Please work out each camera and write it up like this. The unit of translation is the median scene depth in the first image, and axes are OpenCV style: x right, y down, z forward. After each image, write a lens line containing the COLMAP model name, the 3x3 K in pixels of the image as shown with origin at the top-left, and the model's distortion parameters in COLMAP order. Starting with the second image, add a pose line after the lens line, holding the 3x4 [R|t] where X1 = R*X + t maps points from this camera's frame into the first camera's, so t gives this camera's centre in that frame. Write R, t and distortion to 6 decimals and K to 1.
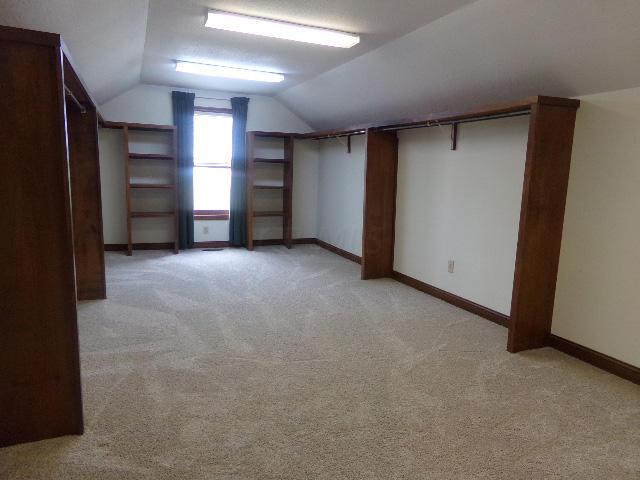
lens RADIAL K [[449.6, 0, 312.8], [0, 449.6, 242.6], [0, 0, 1]] dist [-0.042770, 0.120880]
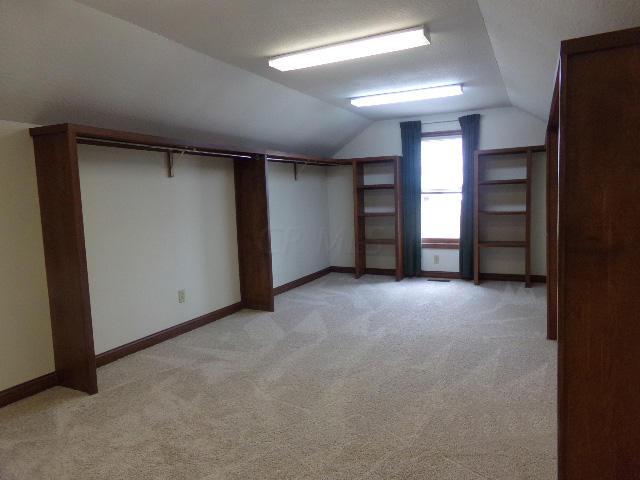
lens RADIAL K [[446.0, 0, 320.0], [0, 446.0, 240.0], [0, 0, 1]] dist [-0.056259, 0.001084]
pose [[0.666324, 0.020423, -0.745383, 0.478430], [-0.070628, 0.996859, -0.035823, -0.027332], [0.742310, 0.076514, 0.665674, 0.297801]]
